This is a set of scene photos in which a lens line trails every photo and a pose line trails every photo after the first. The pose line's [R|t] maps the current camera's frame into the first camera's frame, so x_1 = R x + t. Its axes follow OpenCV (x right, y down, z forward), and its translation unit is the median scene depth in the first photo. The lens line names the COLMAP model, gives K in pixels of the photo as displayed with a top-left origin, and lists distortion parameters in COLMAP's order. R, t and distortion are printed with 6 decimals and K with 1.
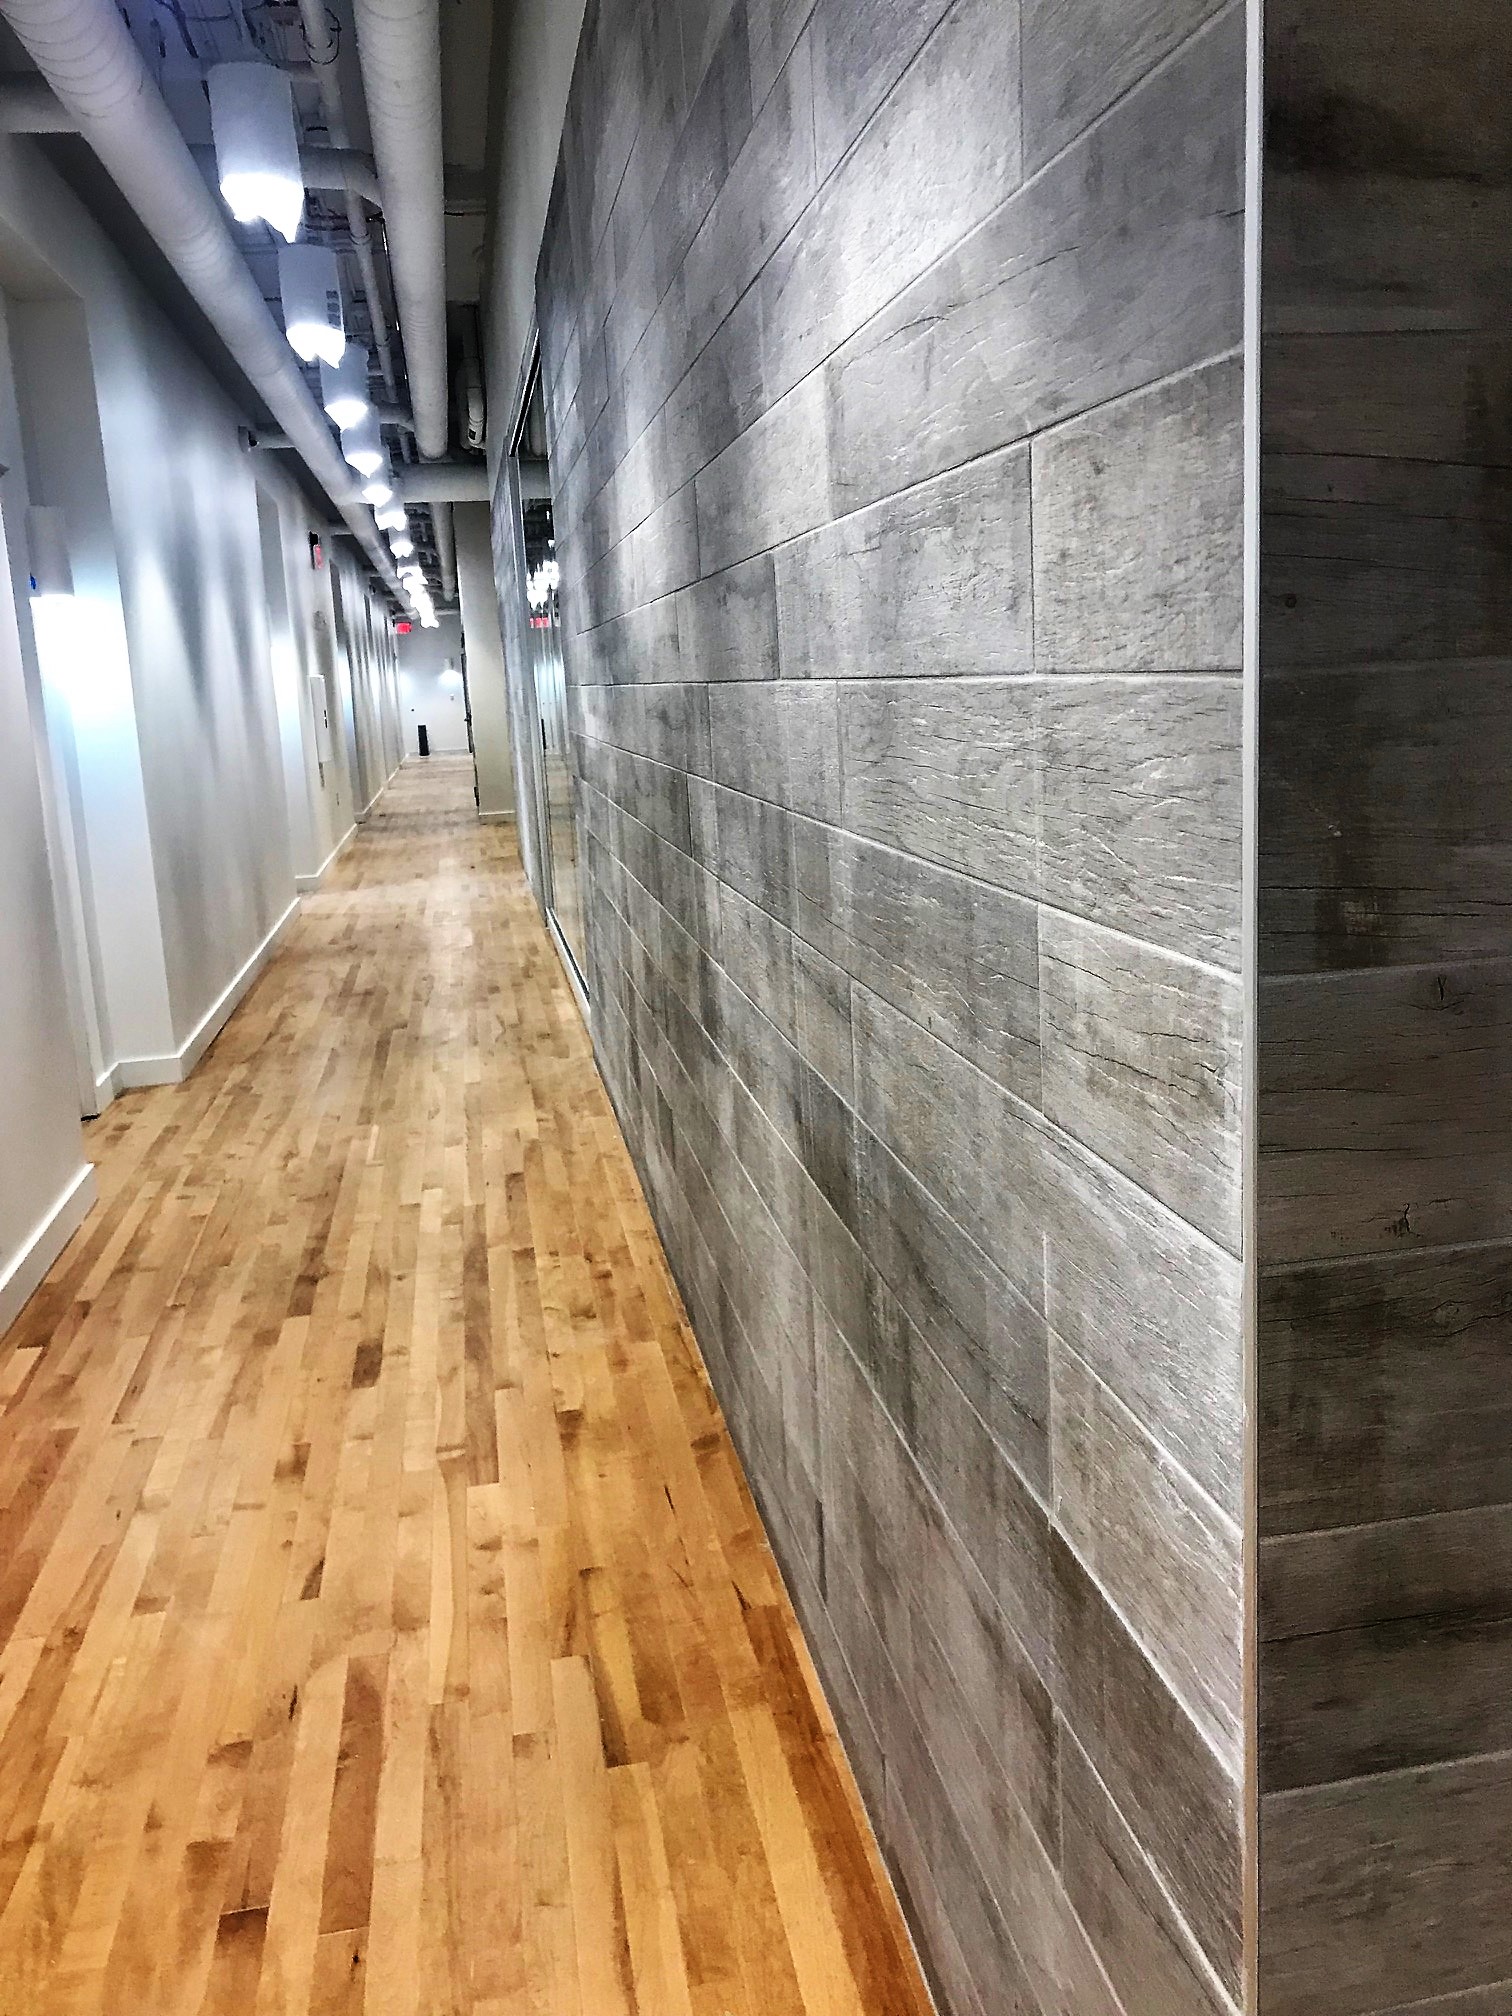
lens RADIAL K [[1680.1, 0, 763.4], [0, 1680.1, 993.1], [0, 0, 1]] dist [0.039005, -0.037032]
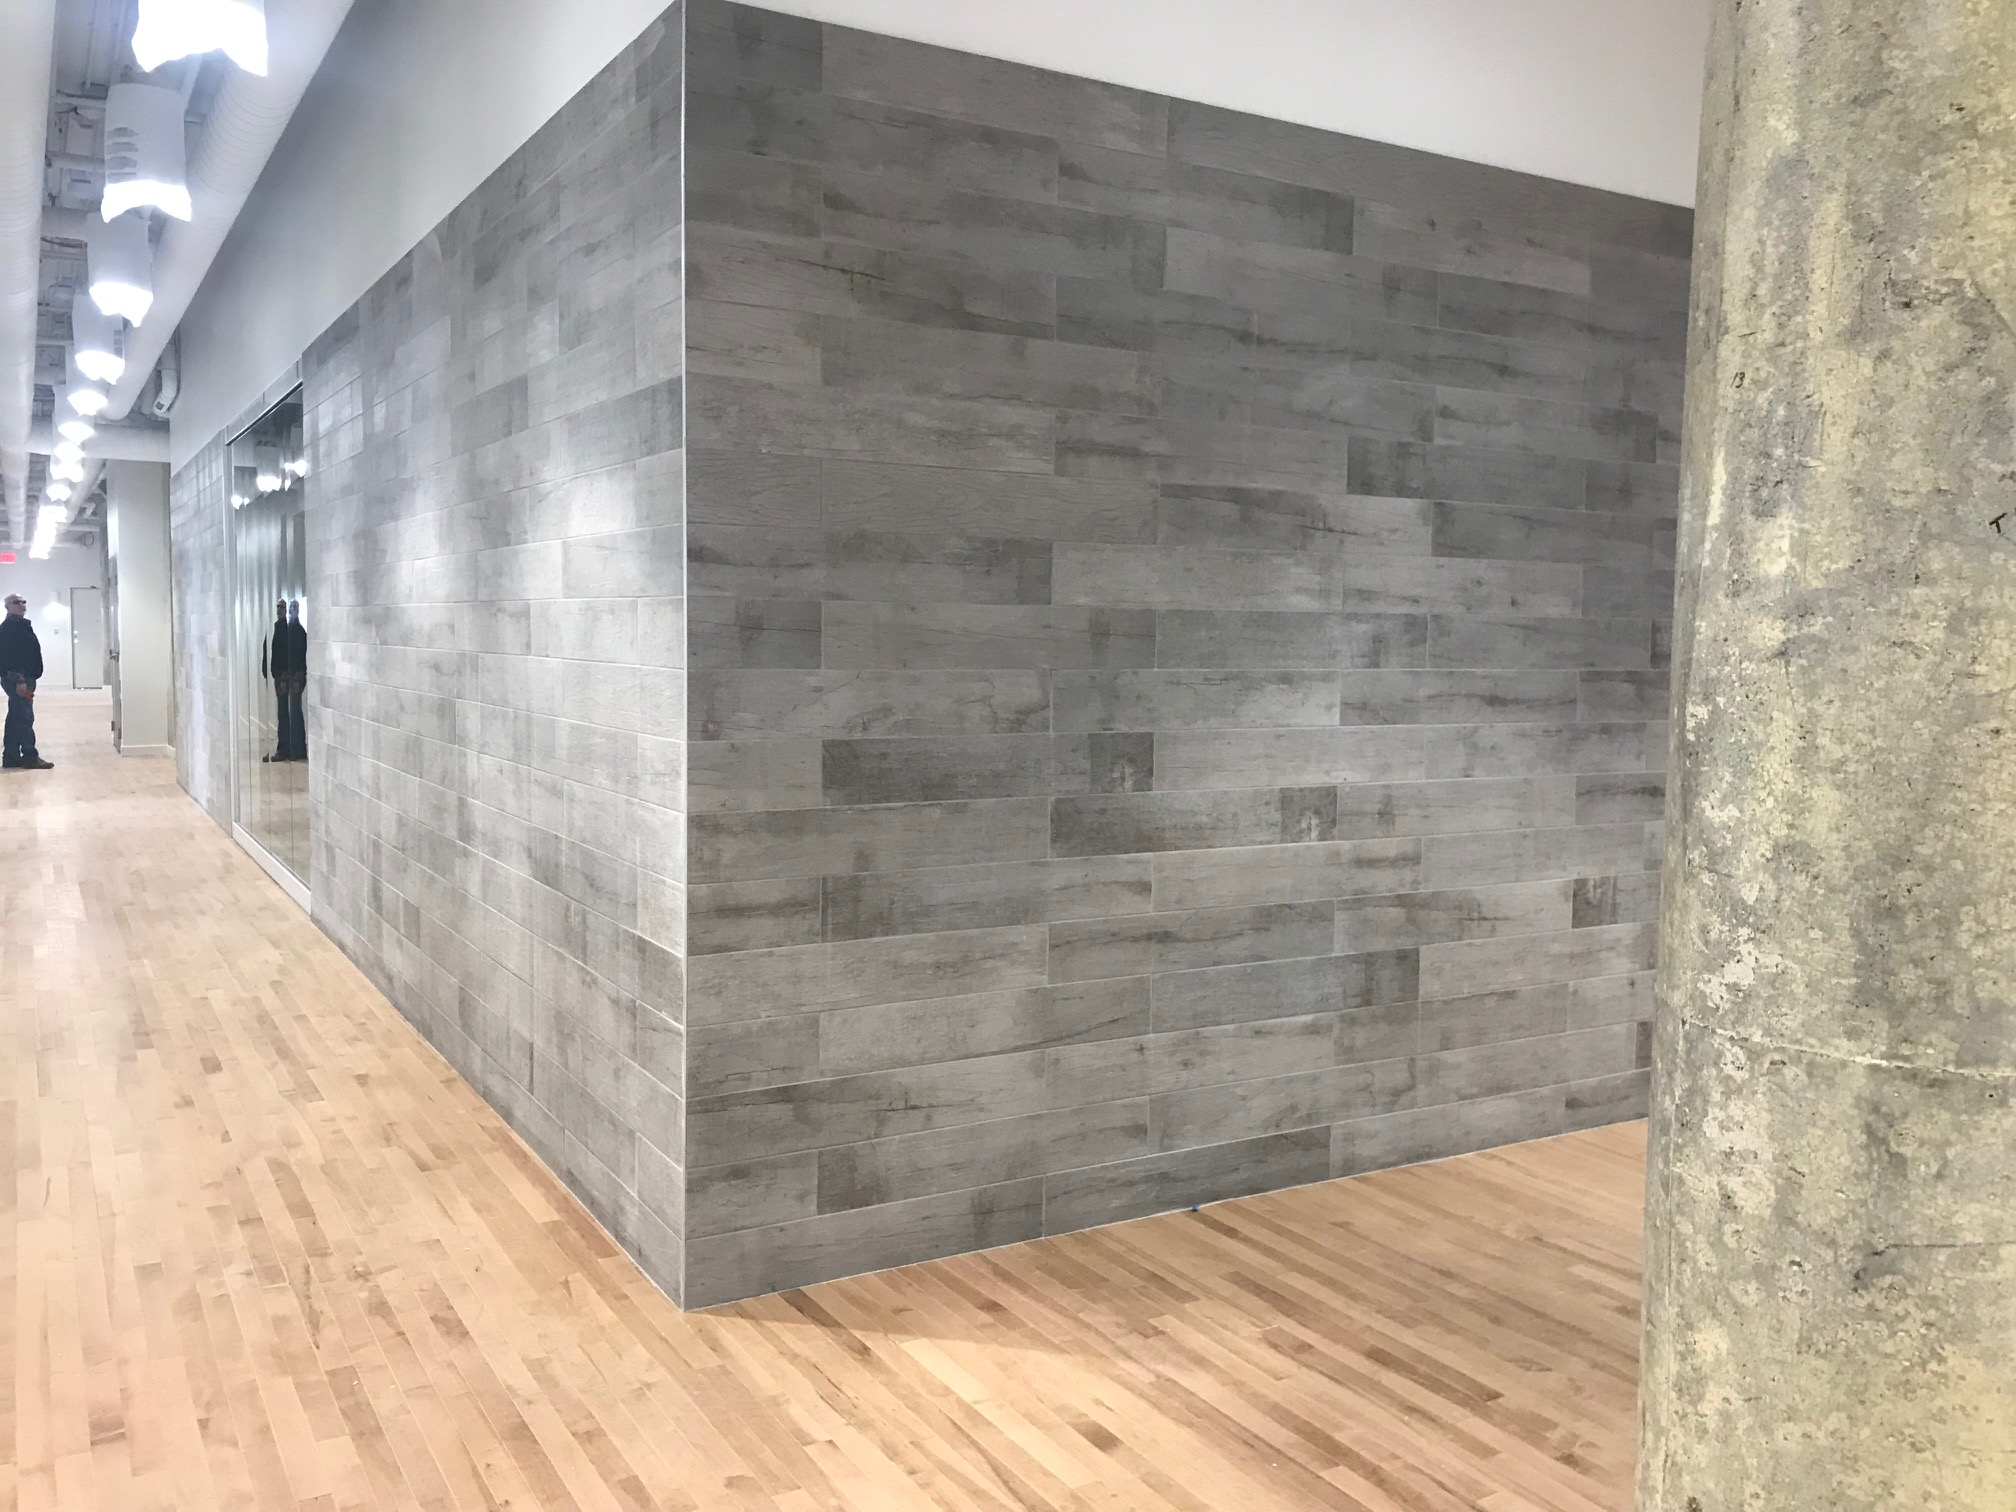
lens RADIAL K [[1680.1, 0, 1001.6], [0, 1680.1, 741.1], [0, 0, 1]] dist [0.039005, -0.037032]
pose [[0.938042, 0.038711, 0.344353, -0.163403], [0.005780, 0.991855, -0.127244, 0.208615], [-0.346474, 0.121351, 0.930177, -1.249076]]
